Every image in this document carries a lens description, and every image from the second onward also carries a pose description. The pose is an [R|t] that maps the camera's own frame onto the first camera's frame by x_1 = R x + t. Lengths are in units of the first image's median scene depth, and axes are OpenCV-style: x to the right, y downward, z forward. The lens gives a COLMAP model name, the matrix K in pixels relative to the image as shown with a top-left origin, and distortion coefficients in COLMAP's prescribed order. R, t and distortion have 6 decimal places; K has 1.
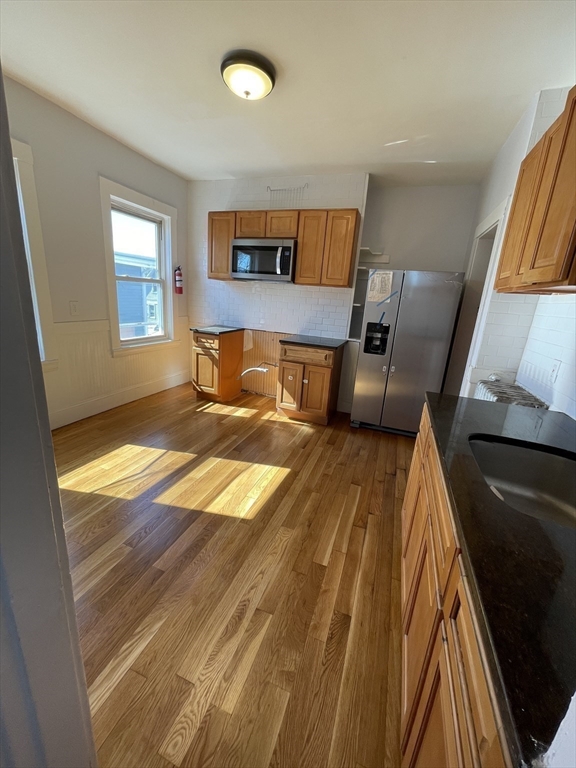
lens RADIAL K [[316.0, 0, 285.6], [0, 316.0, 383.2], [0, 0, 1]] dist [-0.003276, -0.000160]
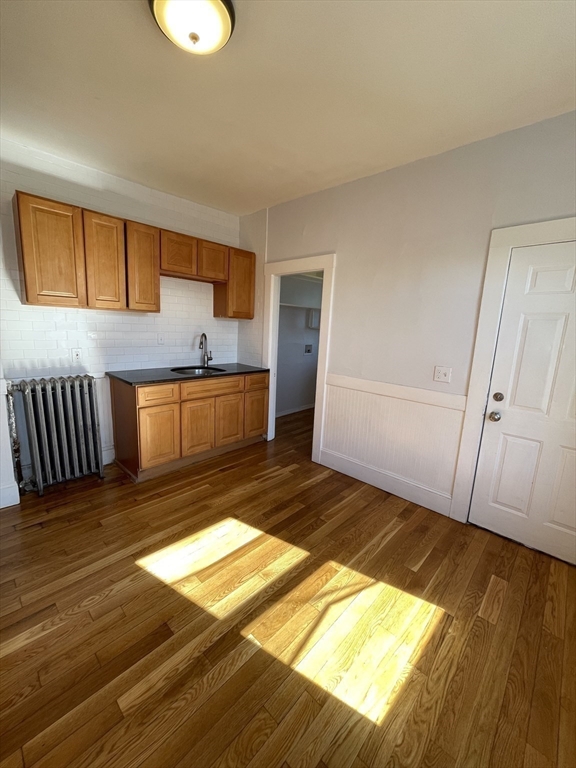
lens RADIAL K [[316.0, 0, 286.2], [0, 316.0, 383.2], [0, 0, 1]] dist [-0.003276, -0.000160]
pose [[-0.916463, -0.175863, 0.359399, -0.546780], [0.004460, 0.893683, 0.448676, -0.468138], [-0.400094, 0.412798, -0.818244, 1.434260]]
